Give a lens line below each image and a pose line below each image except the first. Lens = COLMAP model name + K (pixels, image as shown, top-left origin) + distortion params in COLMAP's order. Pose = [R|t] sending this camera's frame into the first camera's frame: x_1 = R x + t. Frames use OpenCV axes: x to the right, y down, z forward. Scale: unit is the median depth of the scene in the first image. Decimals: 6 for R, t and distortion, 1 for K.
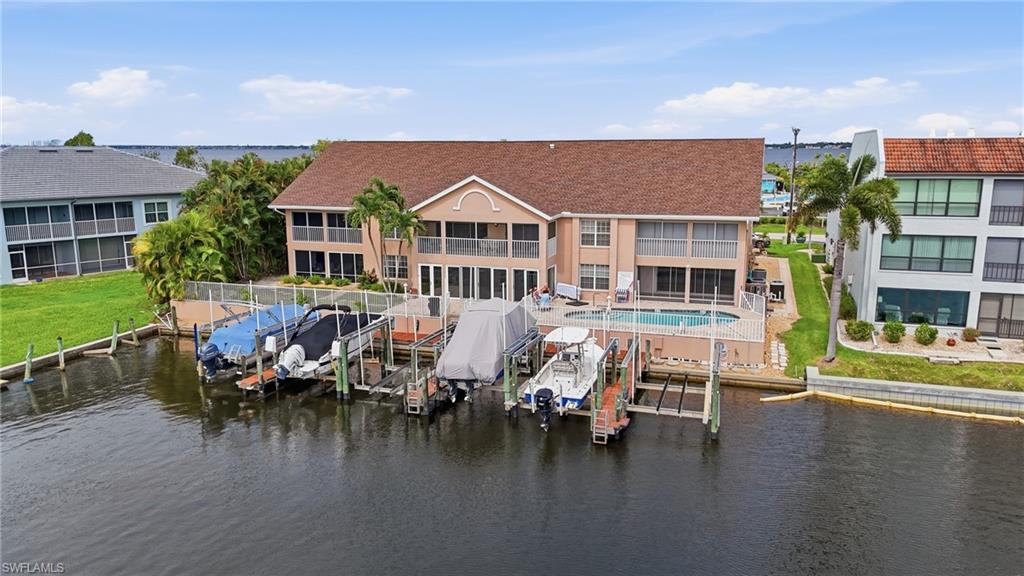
lens RADIAL K [[752.9, 0, 515.9], [0, 752.9, 289.1], [0, 0, 1]] dist [0.080493, -0.083843]
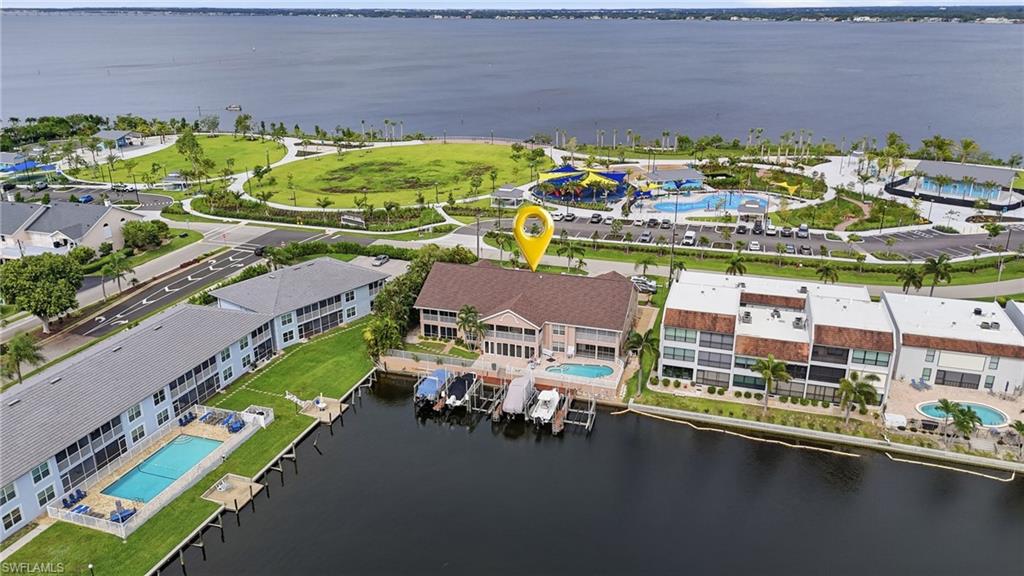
lens RADIAL K [[752.9, 0, 515.9], [0, 752.9, 289.1], [0, 0, 1]] dist [0.080493, -0.083843]
pose [[0.999894, -0.003225, 0.014201, -0.065074], [0.000749, 0.985273, 0.170985, -0.615976], [-0.014543, -0.170956, 0.985171, -1.338139]]
